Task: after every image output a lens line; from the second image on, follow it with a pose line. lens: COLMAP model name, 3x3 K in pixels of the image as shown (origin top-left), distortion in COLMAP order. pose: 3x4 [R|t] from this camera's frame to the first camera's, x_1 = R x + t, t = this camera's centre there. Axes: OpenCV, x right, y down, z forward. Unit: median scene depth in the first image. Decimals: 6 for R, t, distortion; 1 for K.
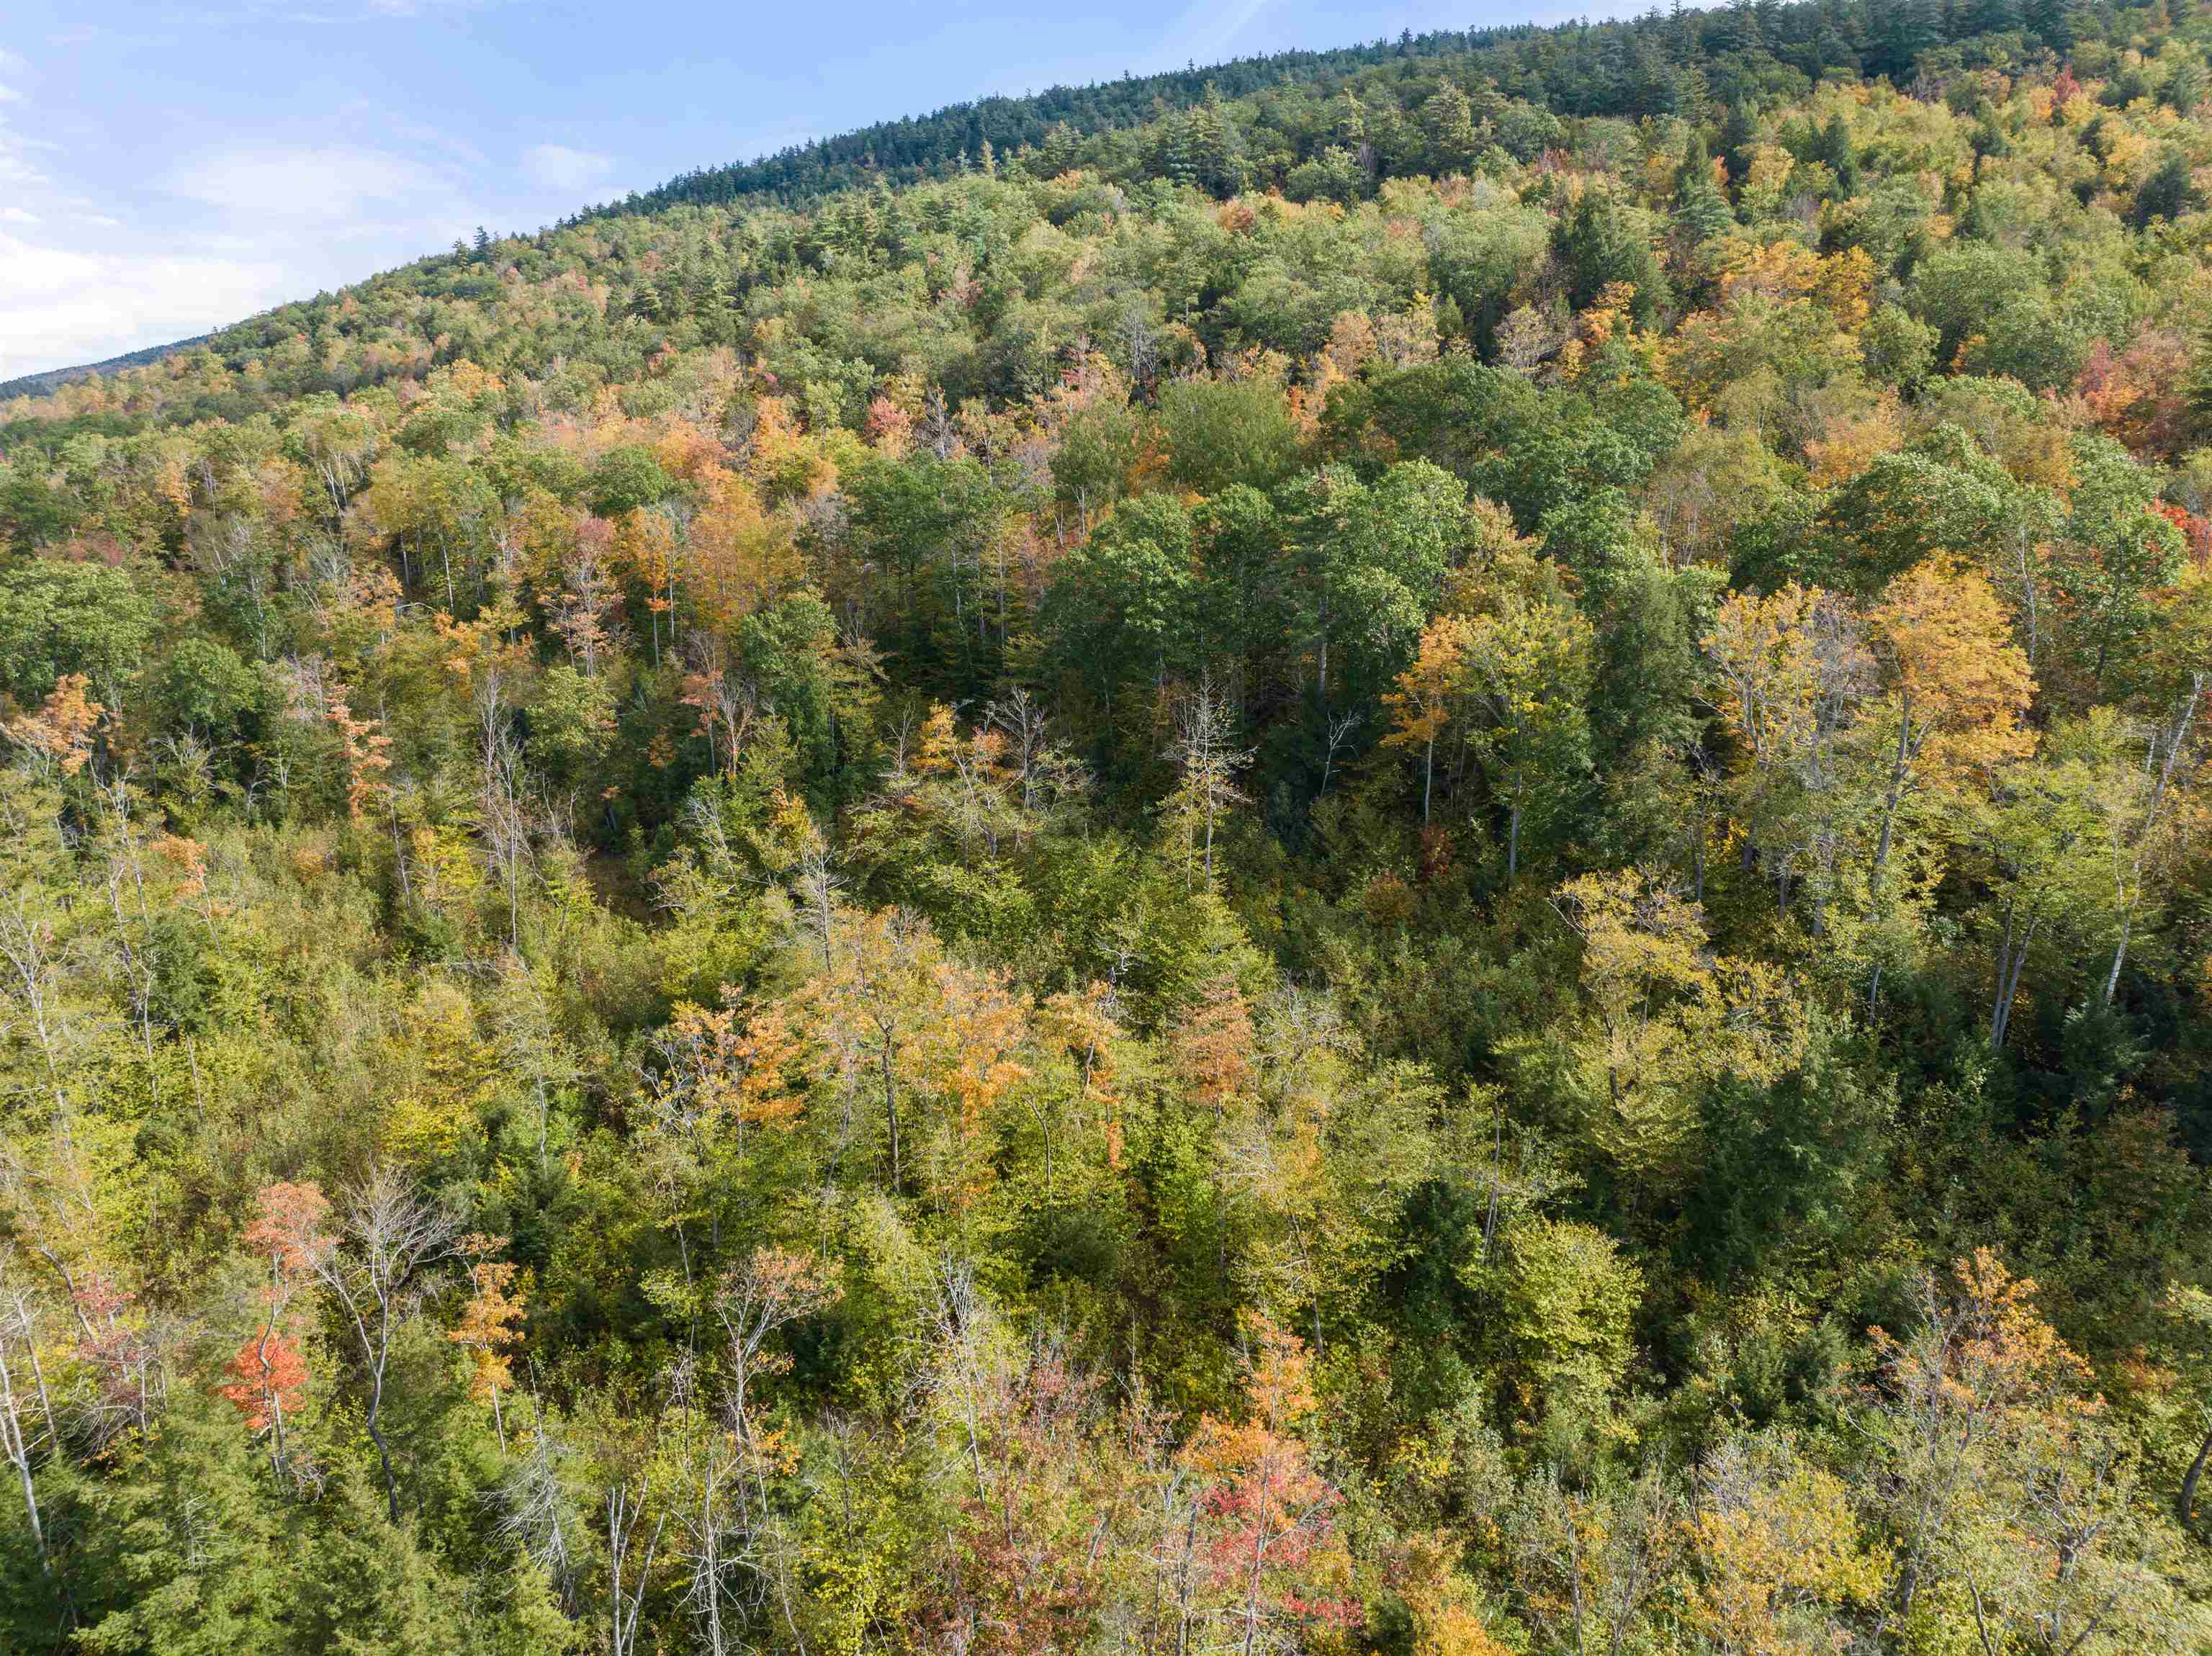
lens RADIAL K [[1559.0, 0, 1106.0], [0, 1559.0, 828.0], [0, 0, 1]] dist [-0.033832, -0.005184]
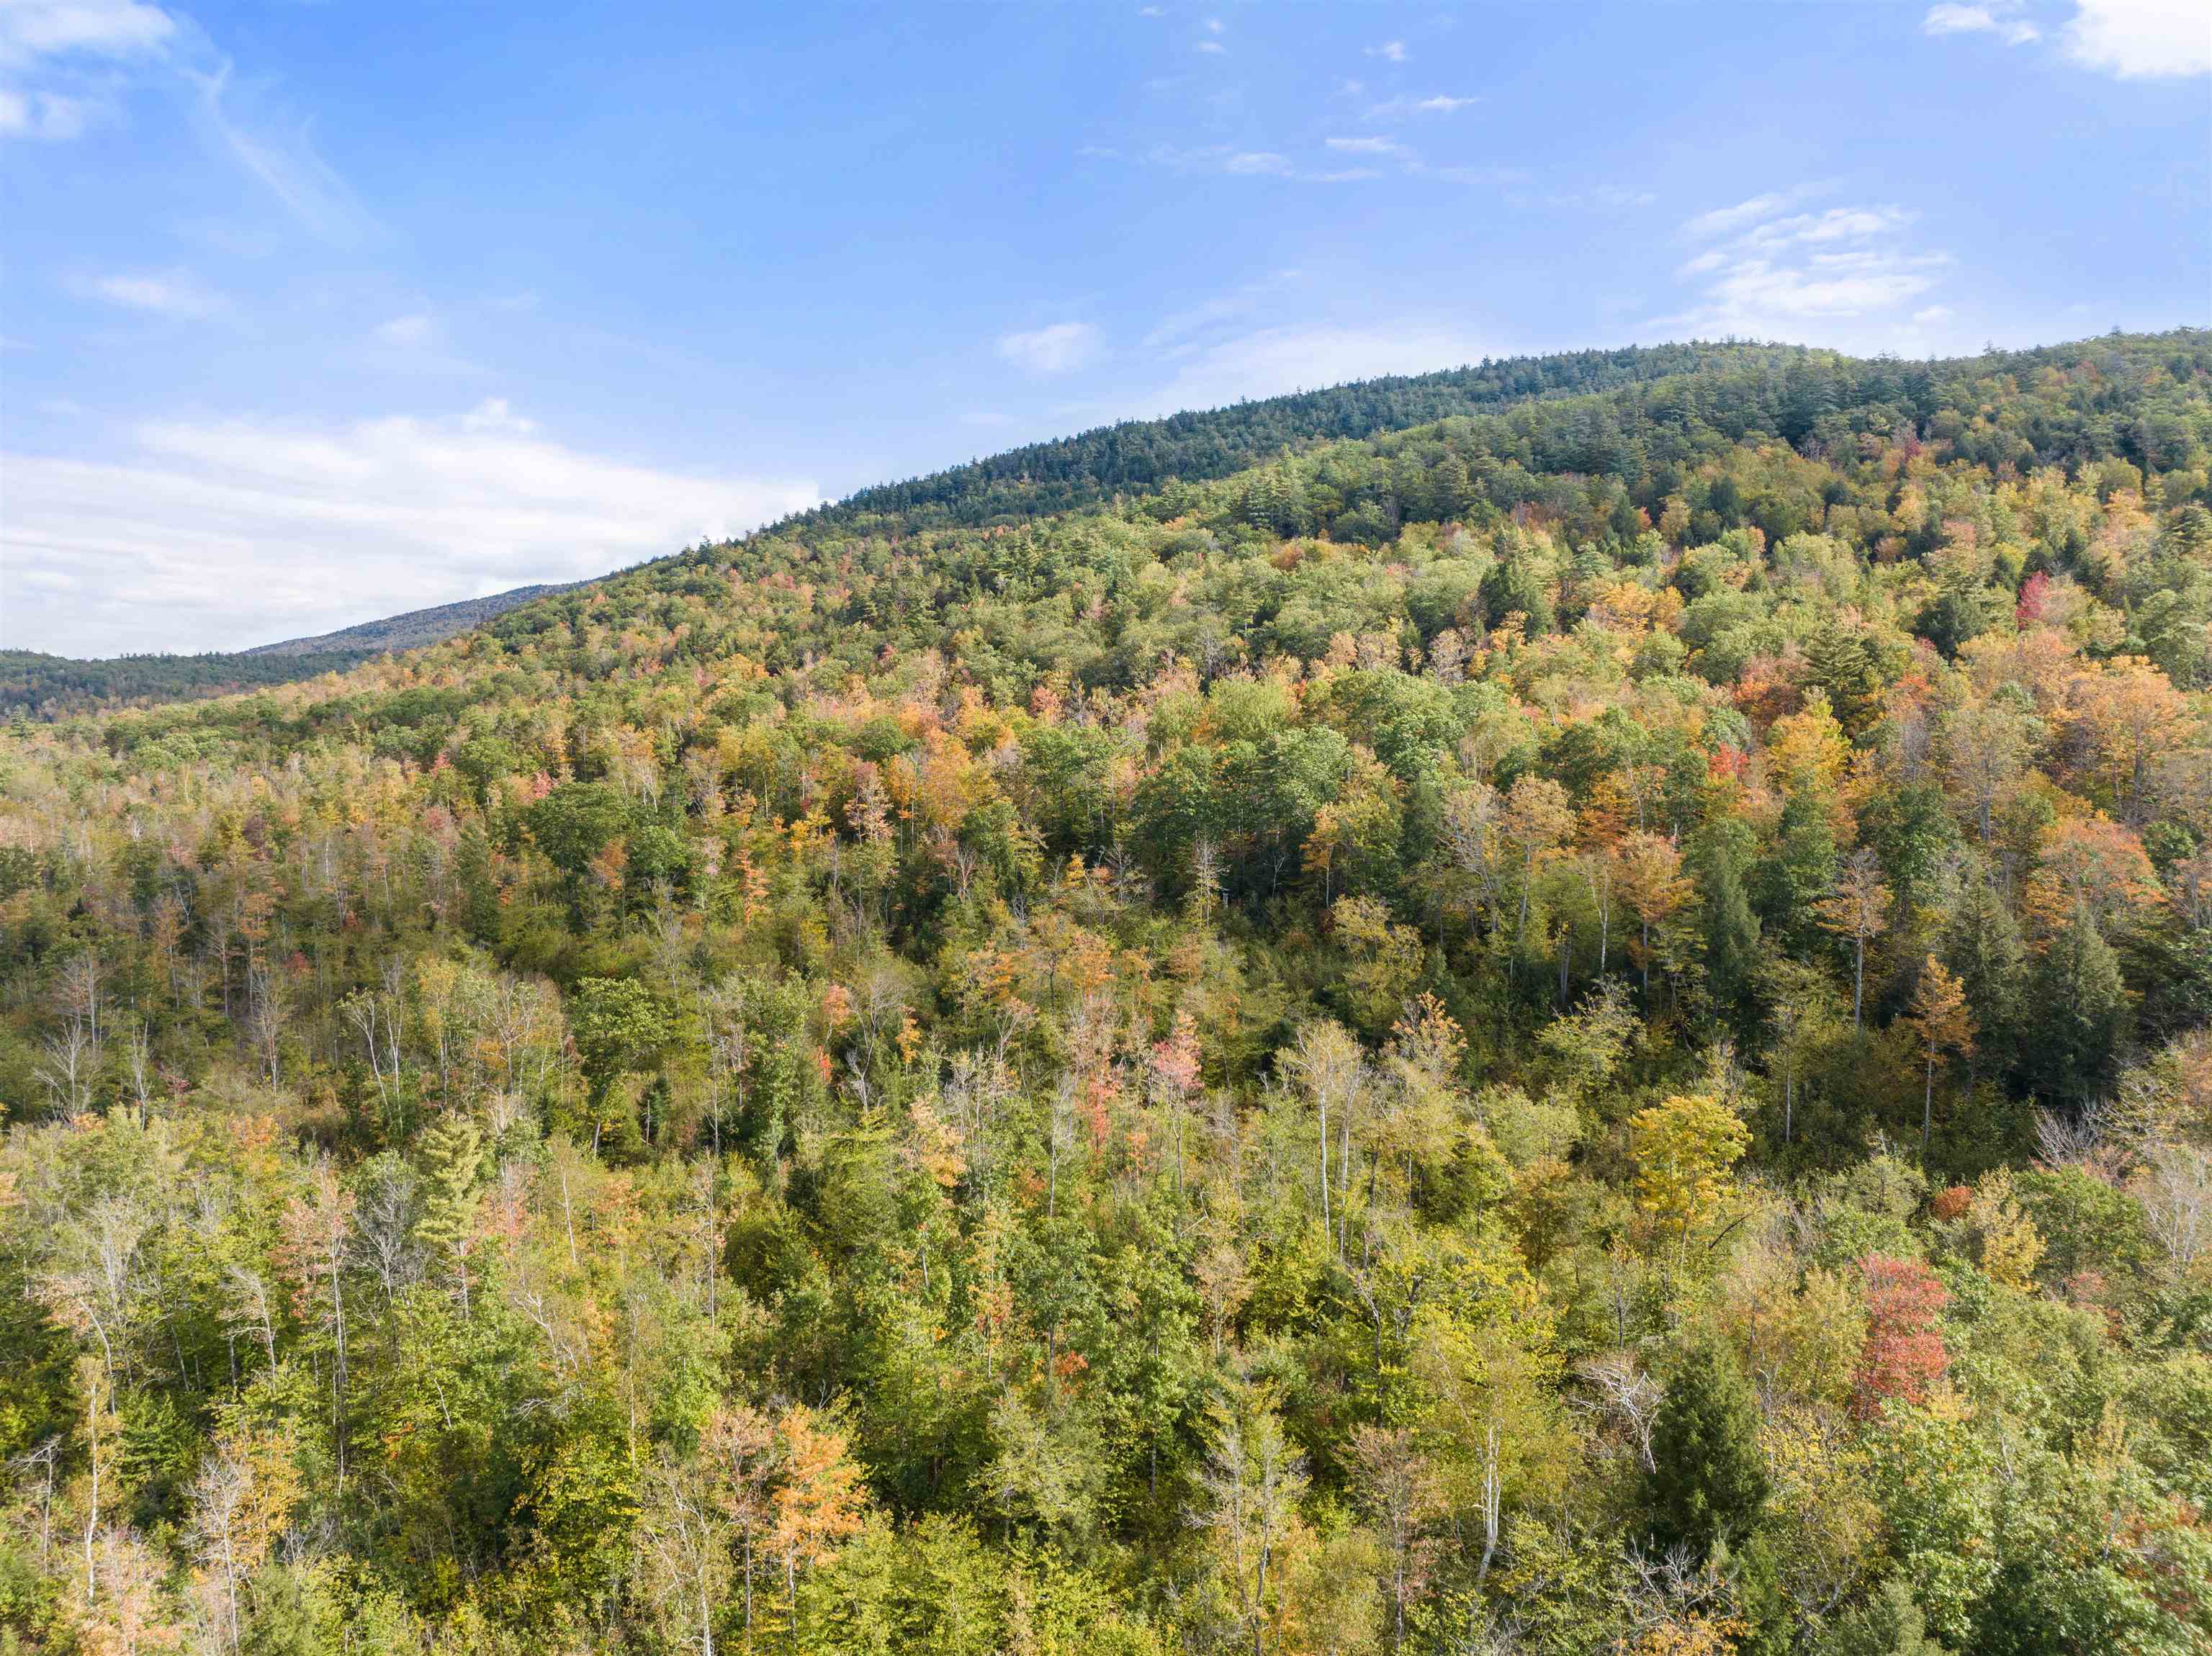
lens RADIAL K [[1559.0, 0, 1106.0], [0, 1559.0, 828.0], [0, 0, 1]] dist [-0.033832, -0.005184]
pose [[0.996278, 0.002092, -0.086175, 0.047614], [-0.016153, 0.986528, -0.162792, 0.101771], [0.084674, 0.163578, 0.982890, -0.446280]]
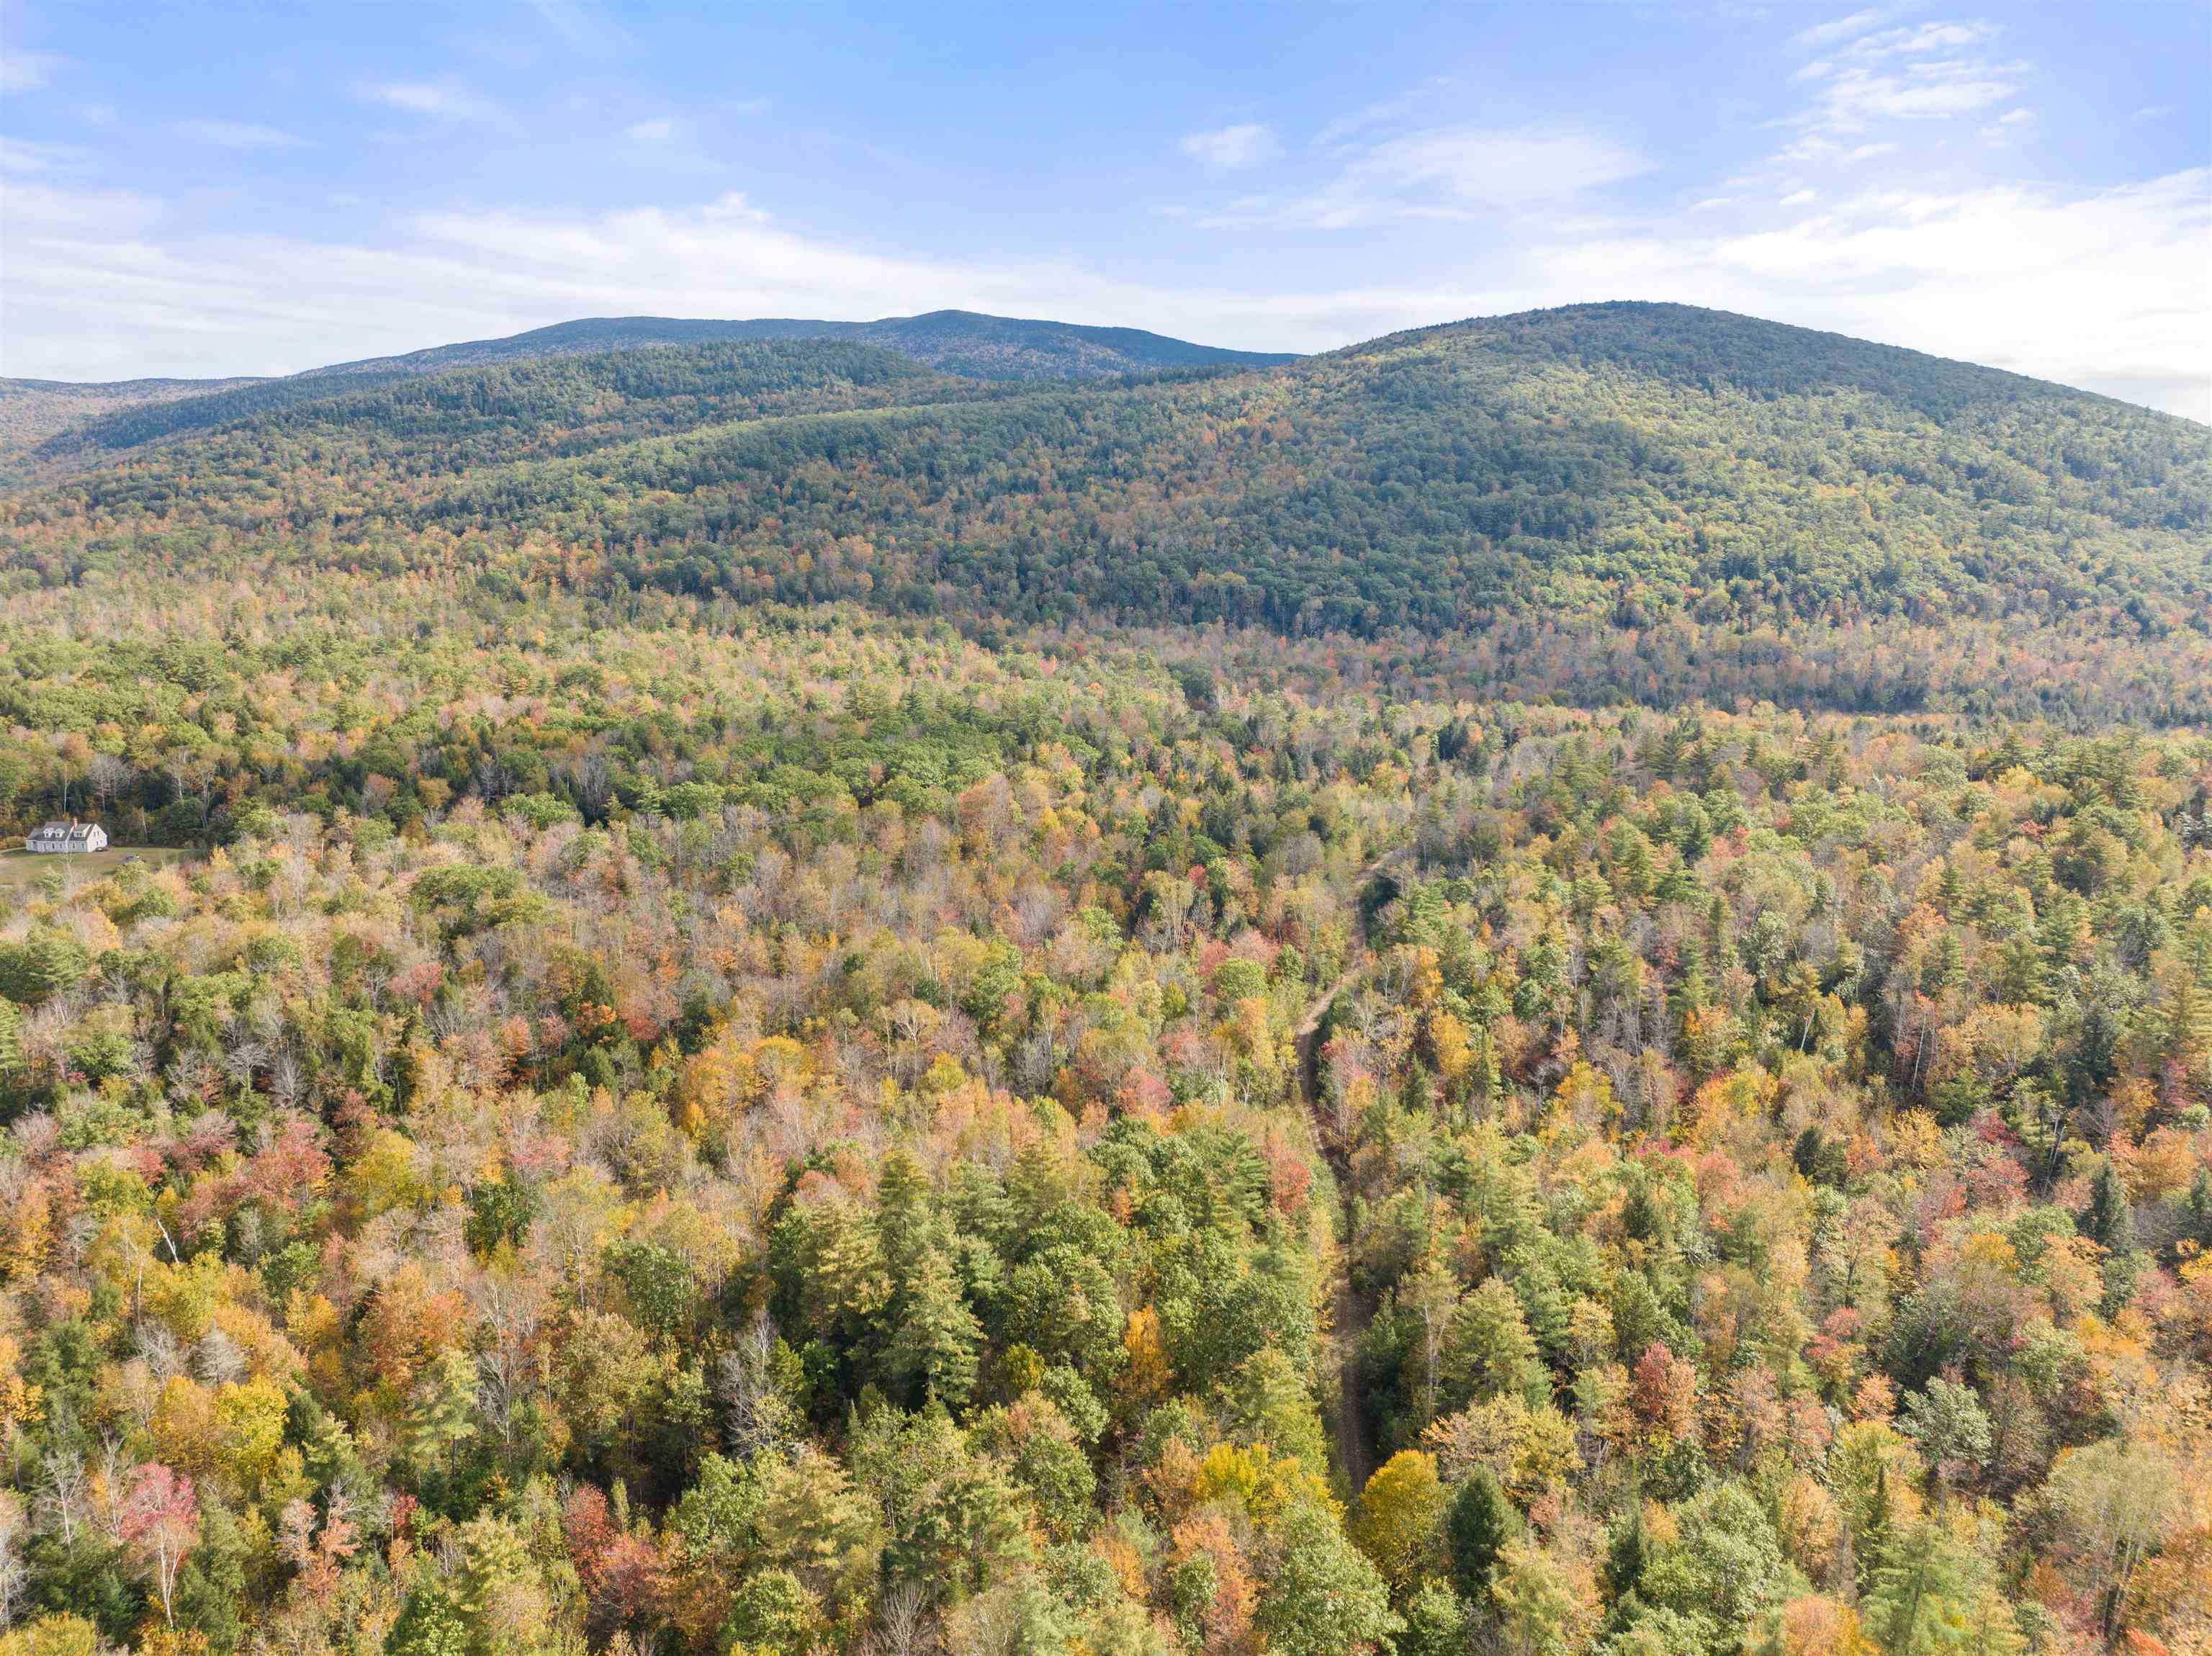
lens RADIAL K [[1559.0, 0, 1106.0], [0, 1559.0, 828.0], [0, 0, 1]] dist [-0.033832, -0.005184]
pose [[0.914904, -0.055717, 0.399807, -0.642258], [0.081533, 0.995522, -0.047842, 0.940172], [-0.395351, 0.076368, 0.915350, -3.866489]]
